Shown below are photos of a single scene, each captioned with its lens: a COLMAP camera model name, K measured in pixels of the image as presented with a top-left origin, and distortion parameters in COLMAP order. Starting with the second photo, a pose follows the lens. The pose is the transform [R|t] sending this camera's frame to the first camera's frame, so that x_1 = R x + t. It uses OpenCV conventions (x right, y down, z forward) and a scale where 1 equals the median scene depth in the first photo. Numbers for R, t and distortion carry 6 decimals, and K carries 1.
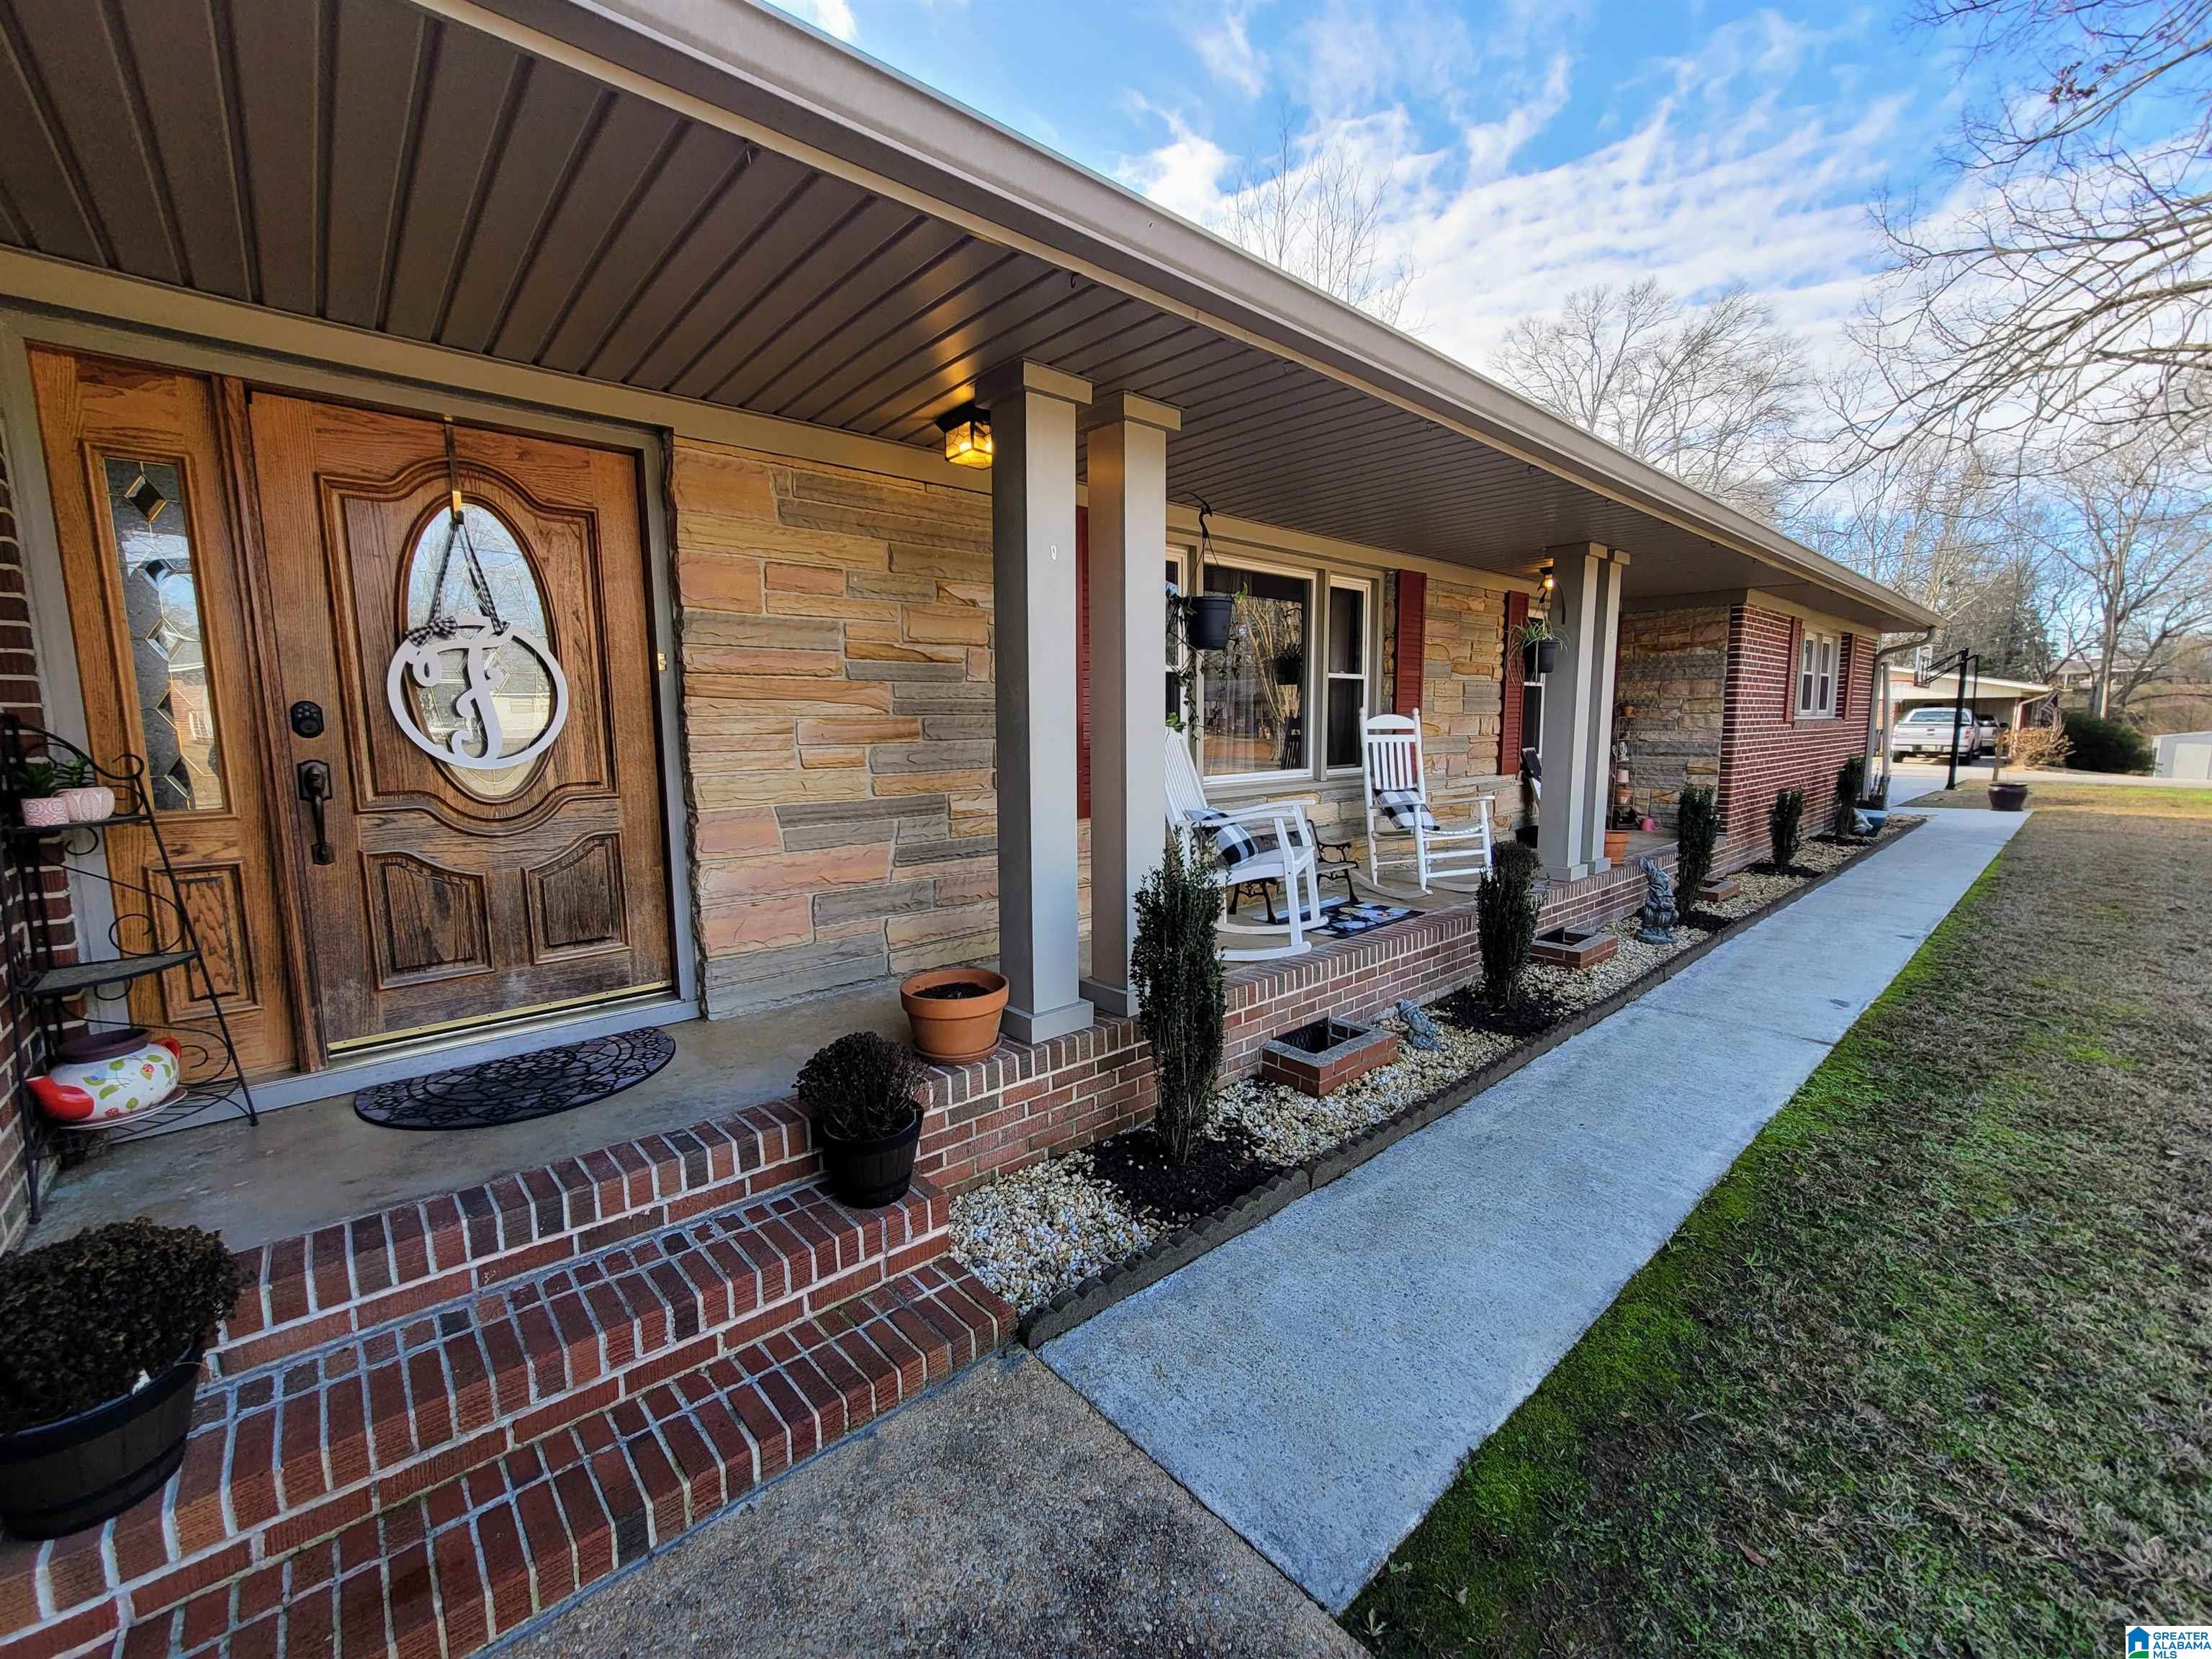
lens RADIAL K [[881.2, 0, 1075.0], [0, 881.2, 829.2], [0, 0, 1]] dist [0.000369, 0.000095]
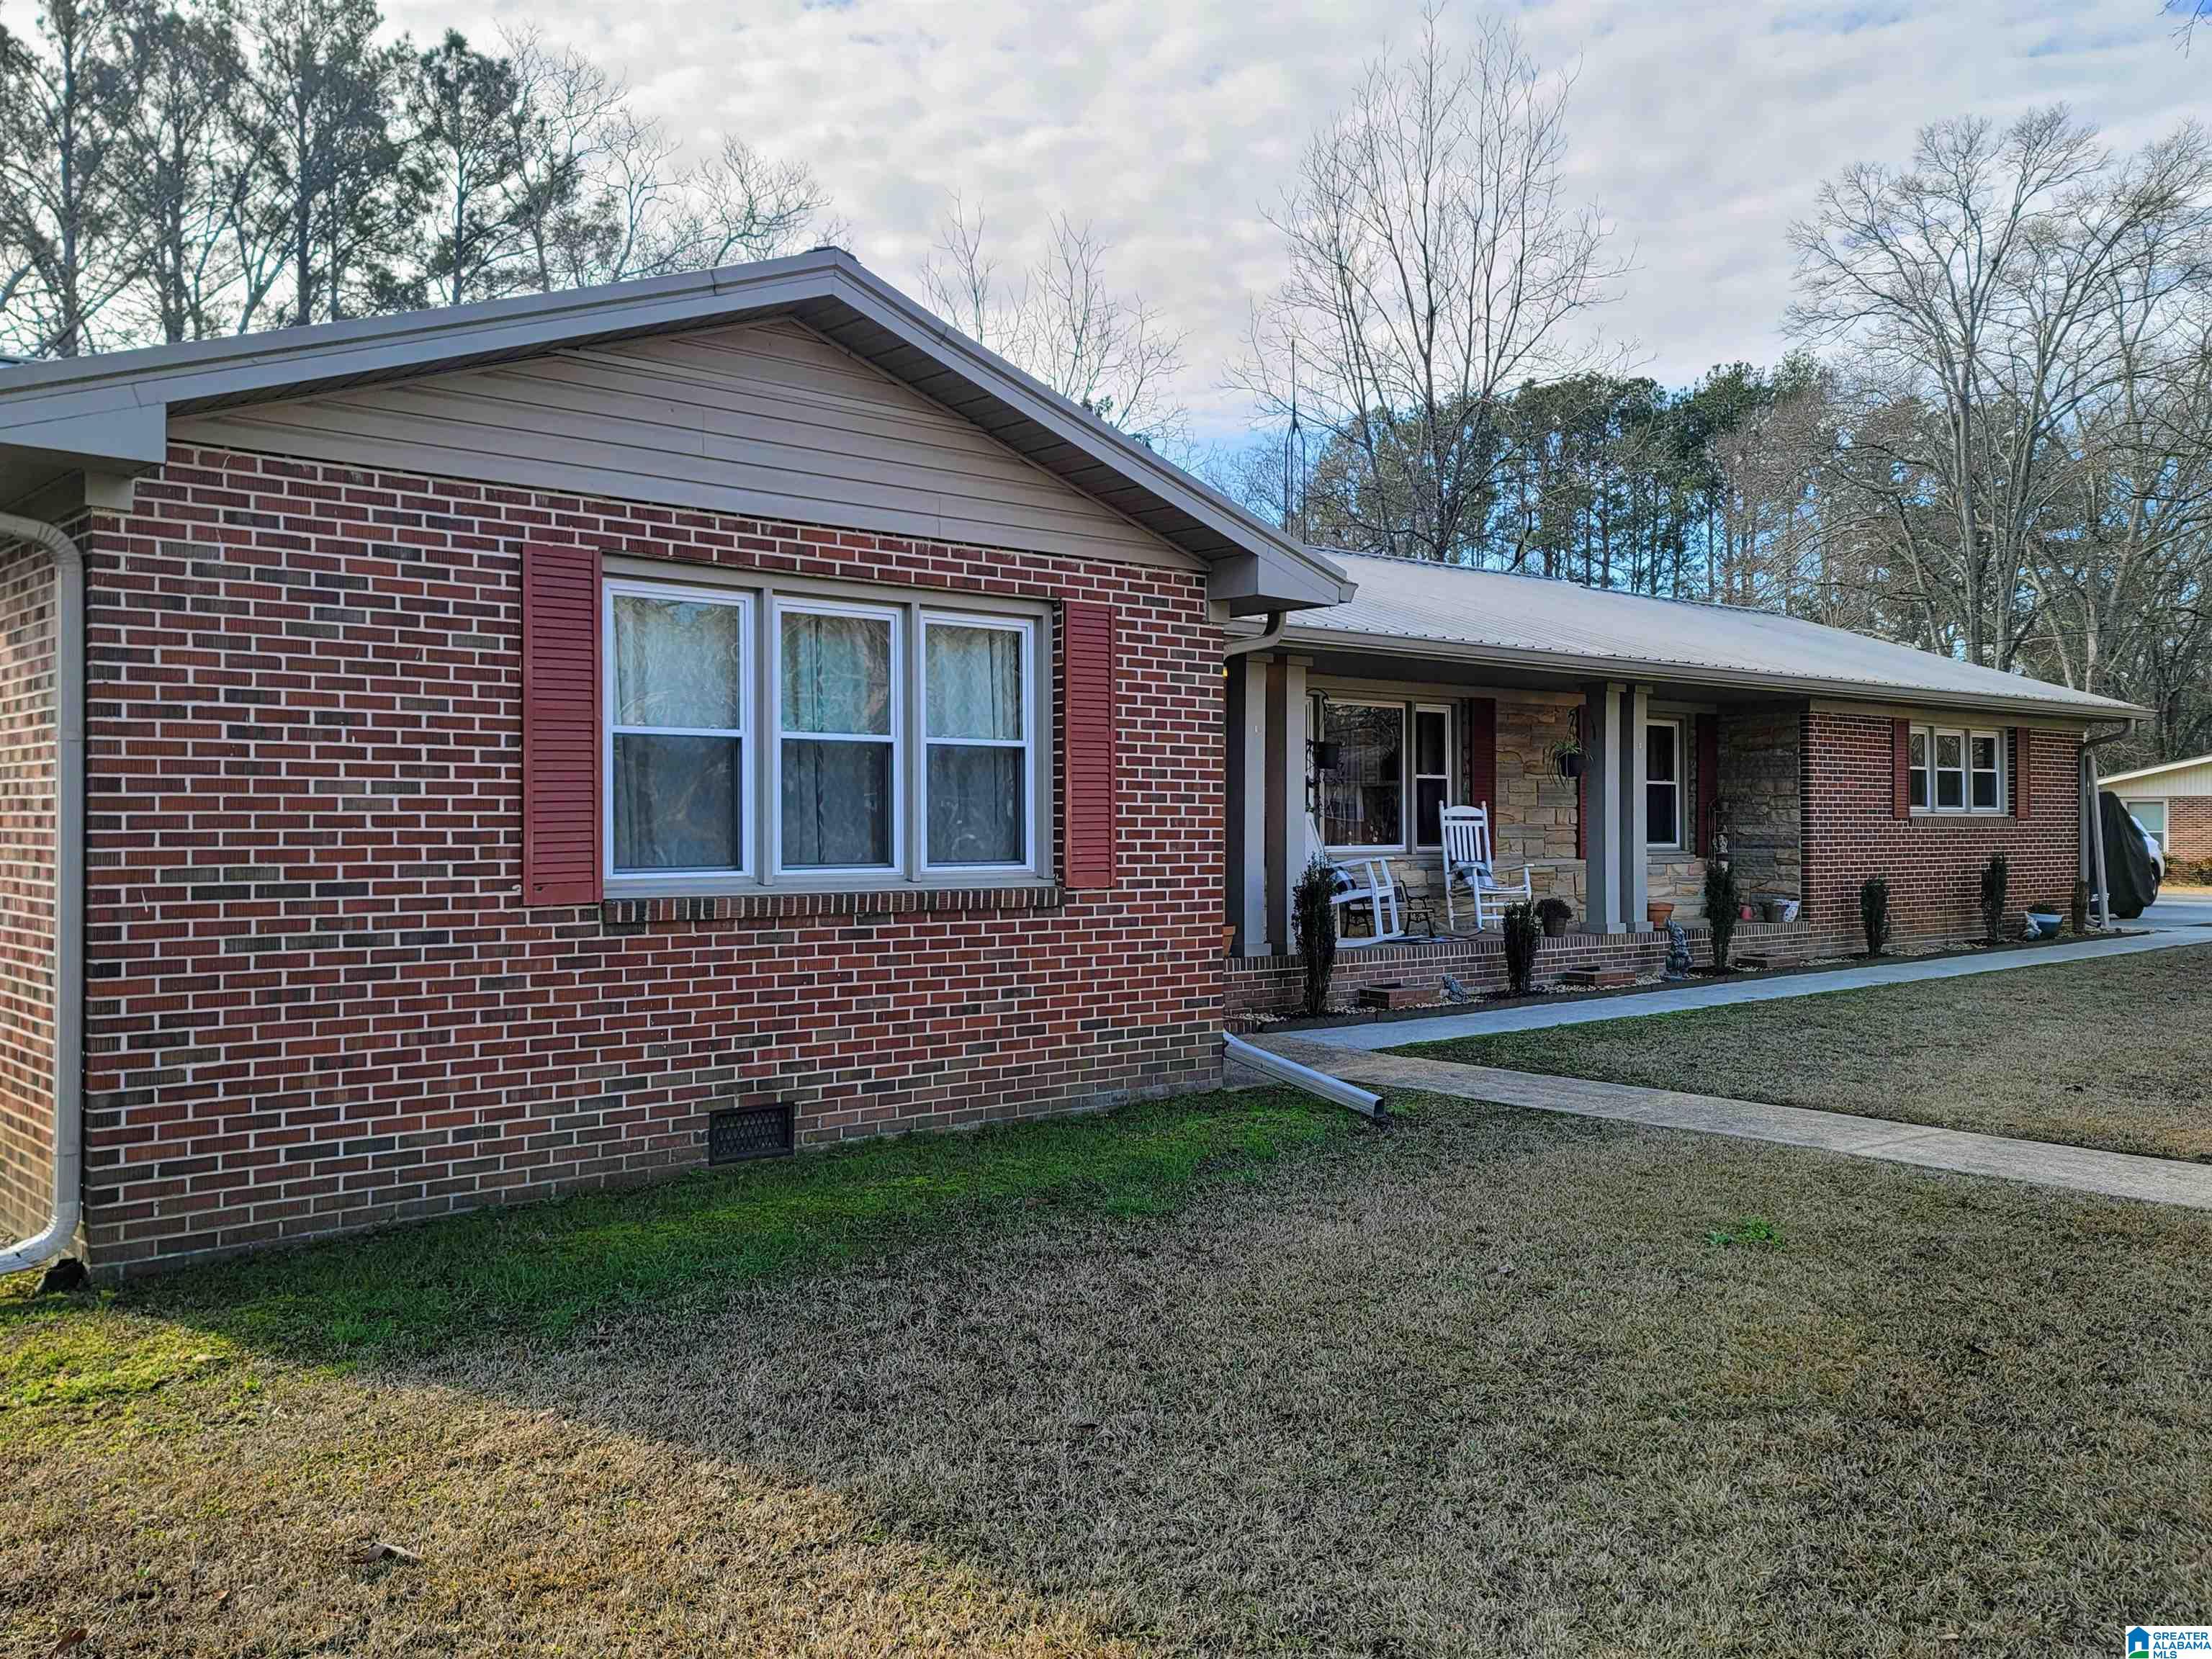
lens RADIAL K [[1847.1, 0, 1106.0], [0, 1847.1, 829.5], [0, 0, 1]] dist [0.068639, 0.004668]
pose [[0.999641, 0.006963, 0.025884, -0.263245], [-0.003772, 0.992607, -0.121311, 0.253962], [-0.026537, 0.121169, 0.992277, -1.809357]]
